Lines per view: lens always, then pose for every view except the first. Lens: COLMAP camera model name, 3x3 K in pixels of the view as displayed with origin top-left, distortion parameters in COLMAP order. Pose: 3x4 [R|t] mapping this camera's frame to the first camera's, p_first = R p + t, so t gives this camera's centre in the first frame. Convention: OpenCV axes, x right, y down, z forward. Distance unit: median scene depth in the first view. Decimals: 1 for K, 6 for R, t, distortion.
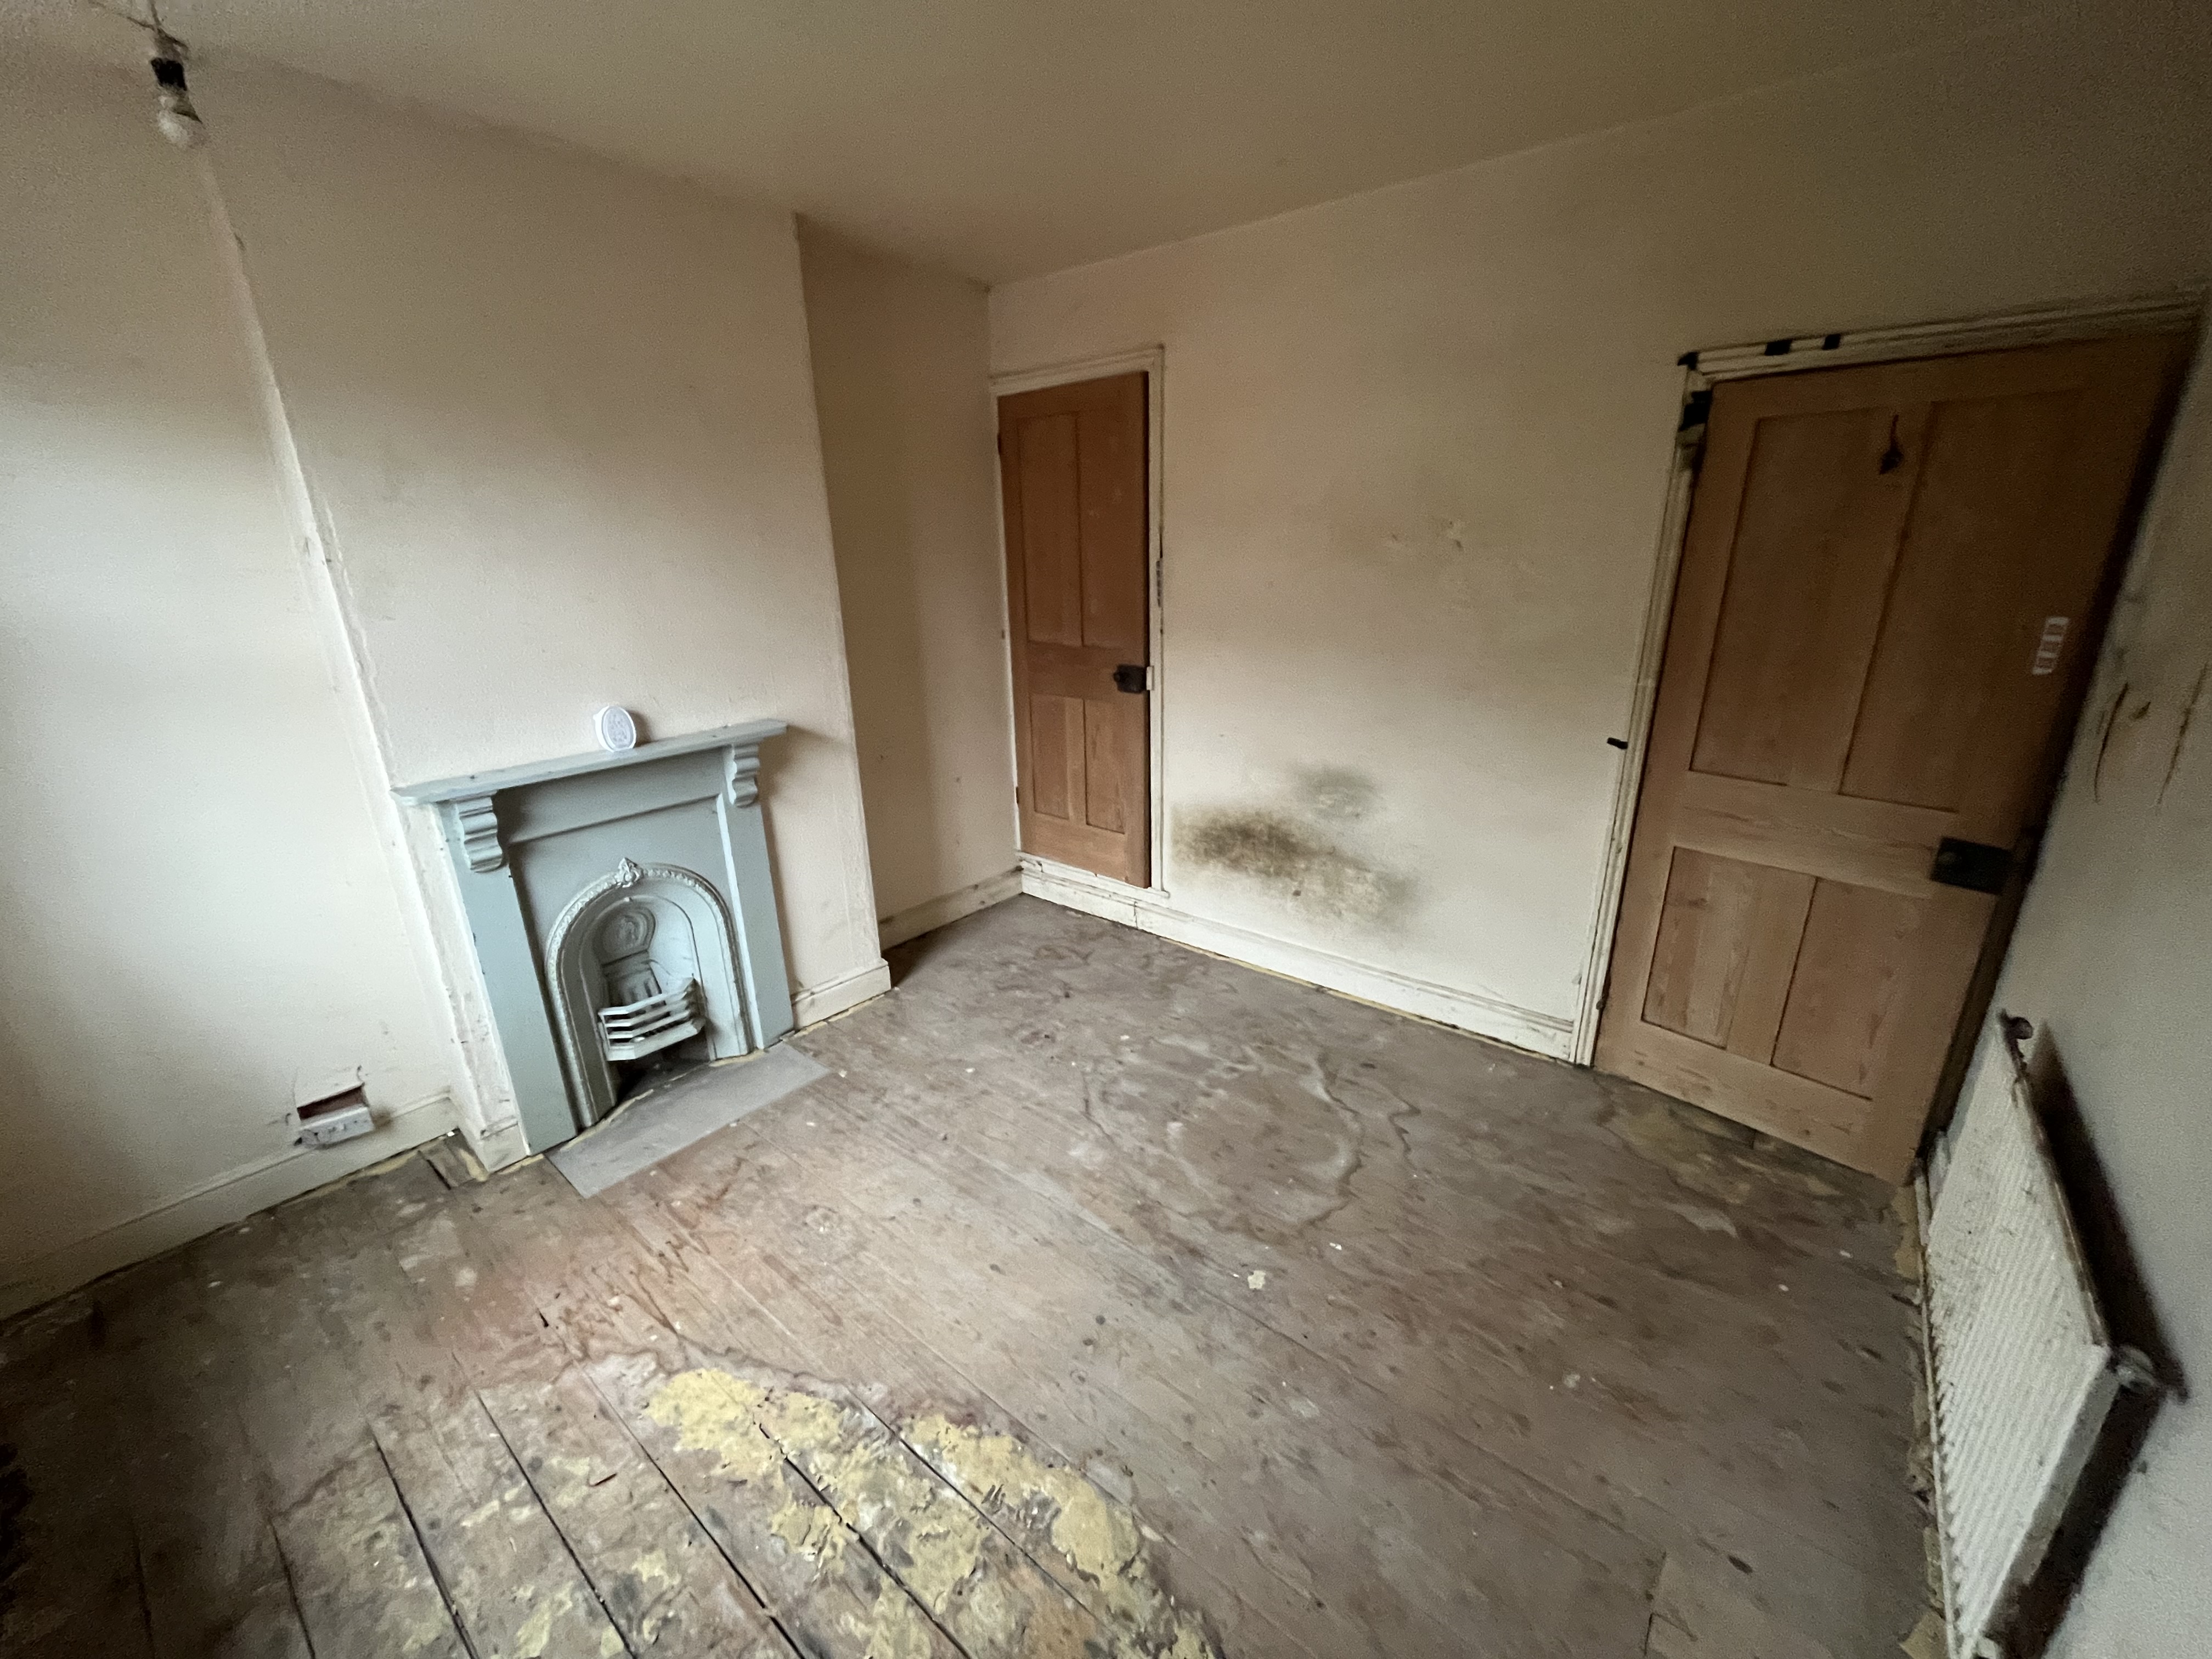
lens RADIAL K [[895.7, 0, 1101.6], [0, 895.7, 829.3], [0, 0, 1]] dist [-0.004748, -0.000041]
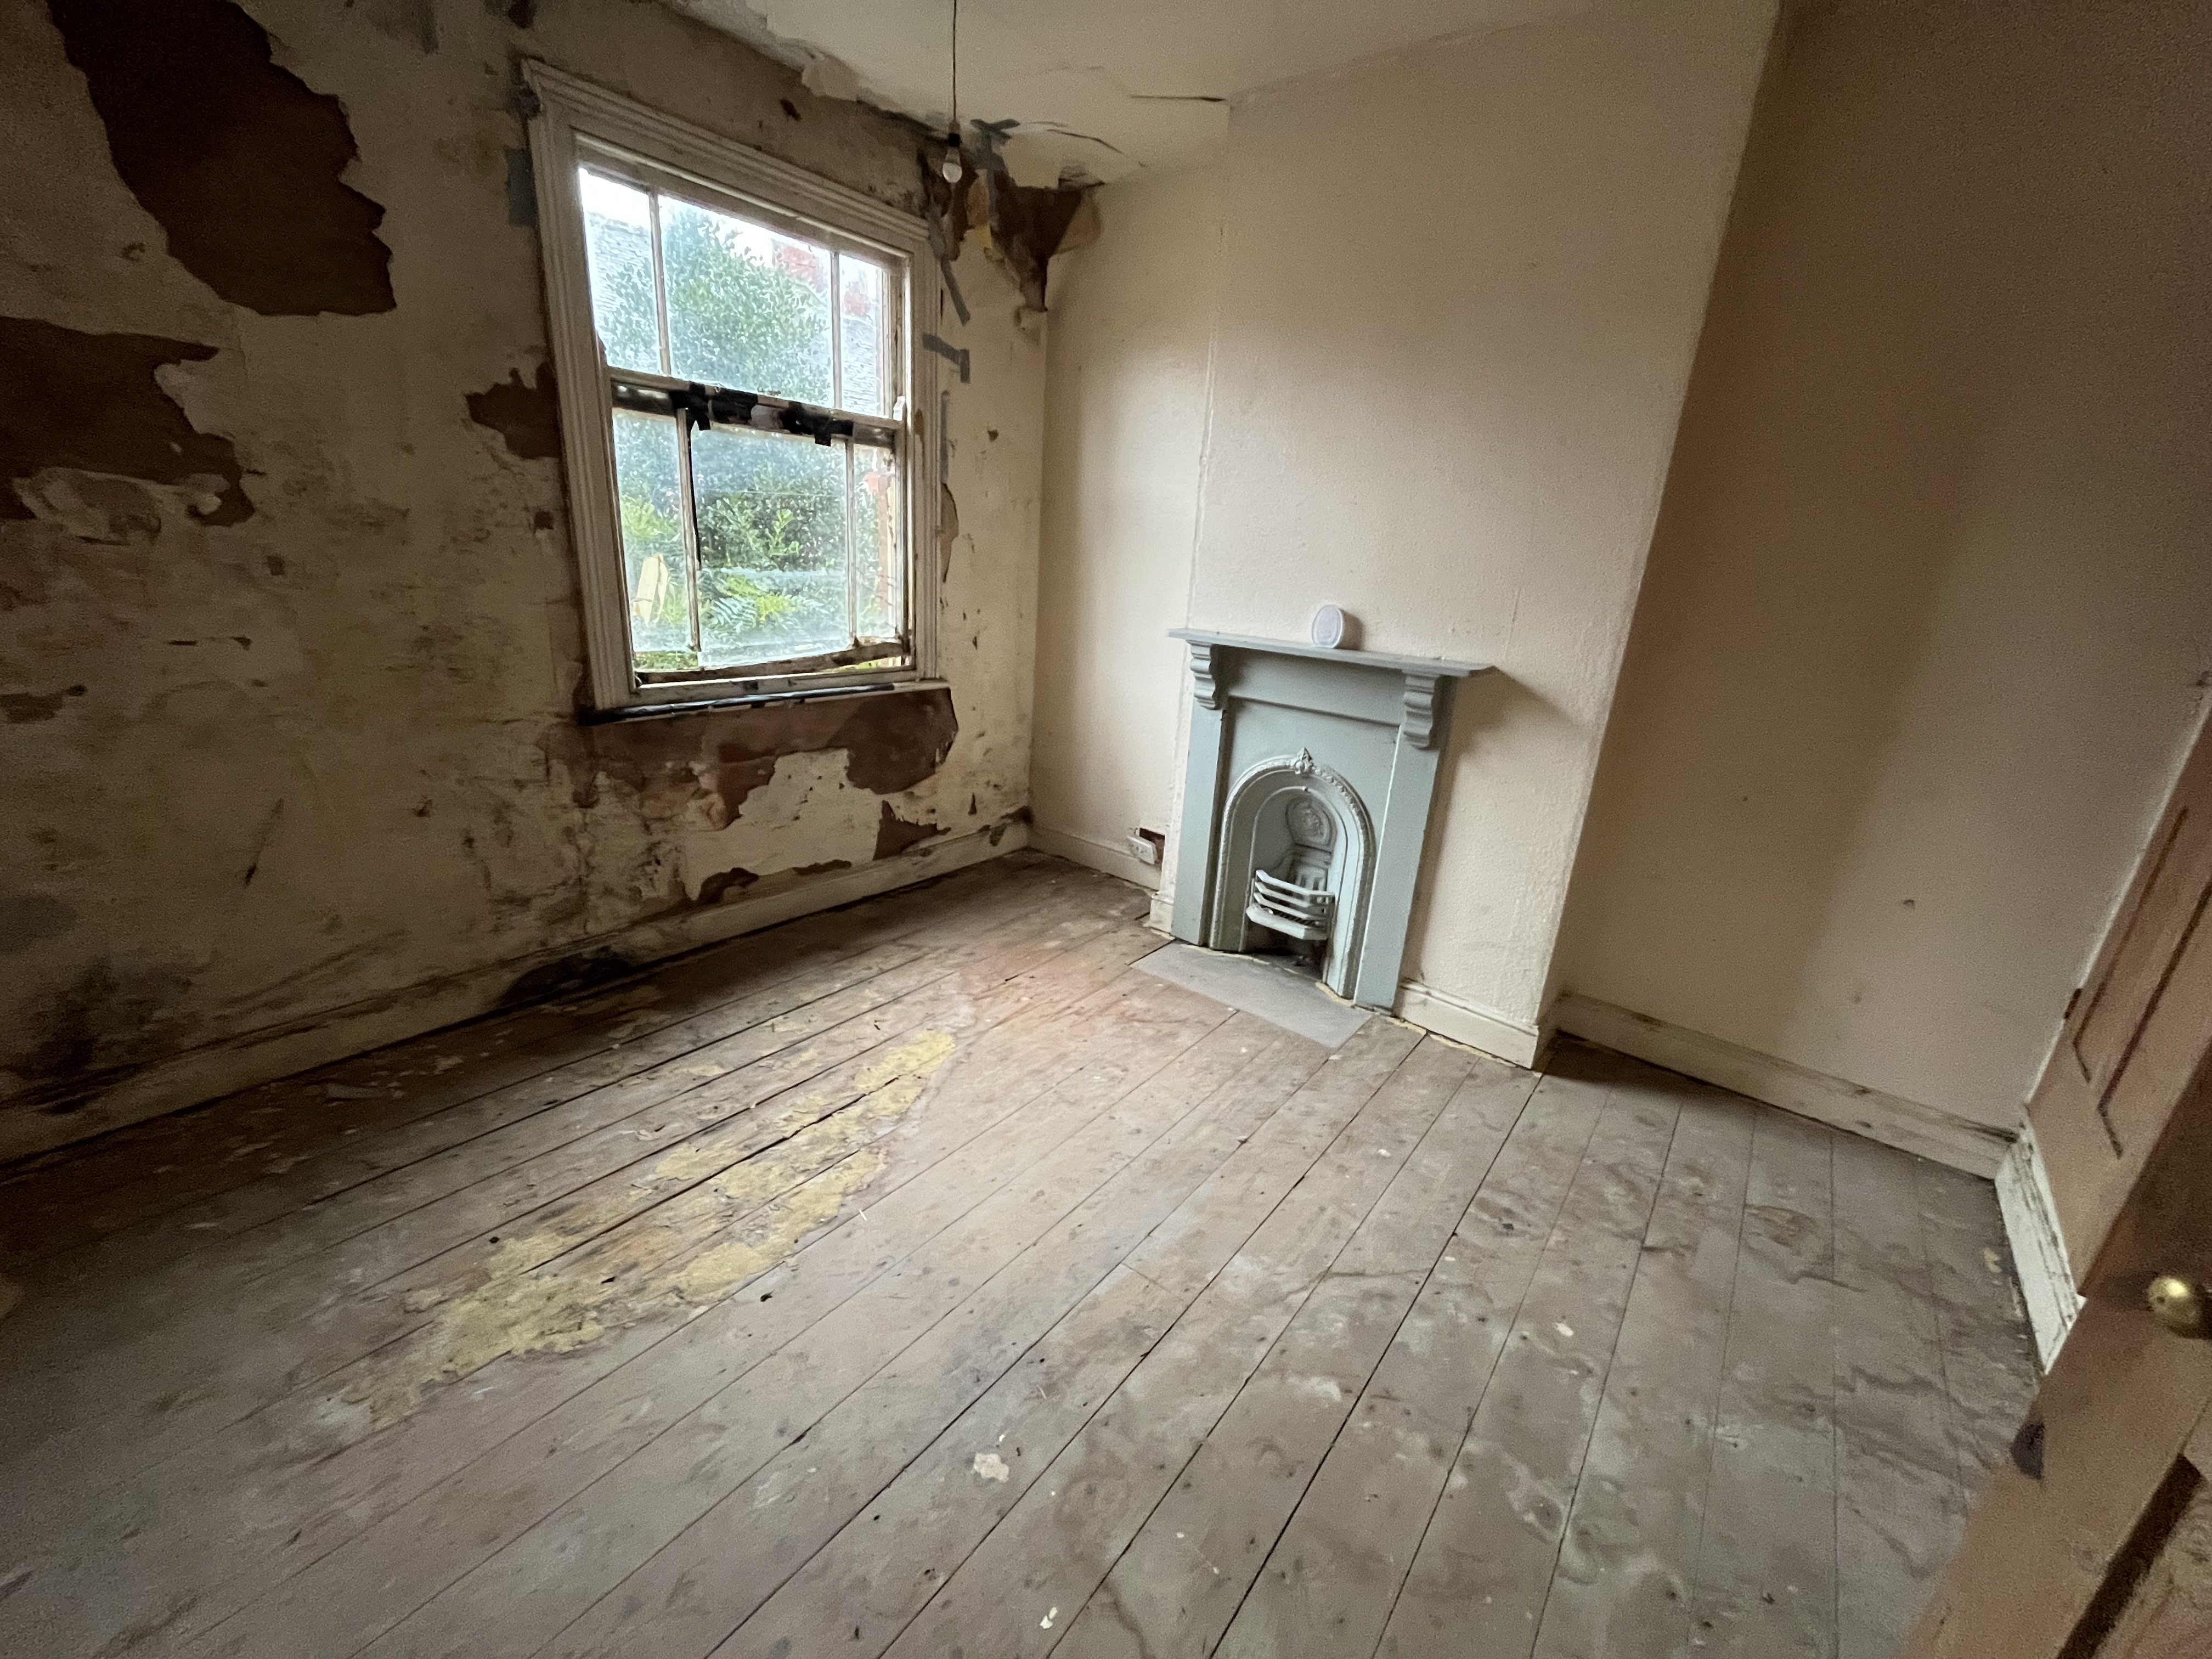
lens RADIAL K [[895.7, 0, 1101.6], [0, 895.7, 829.3], [0, 0, 1]] dist [-0.004748, -0.000041]
pose [[0.029361, 0.334940, -0.941782, 0.506003], [-0.370410, 0.878754, 0.300977, -0.114981], [0.928404, 0.340008, 0.149867, 0.639917]]
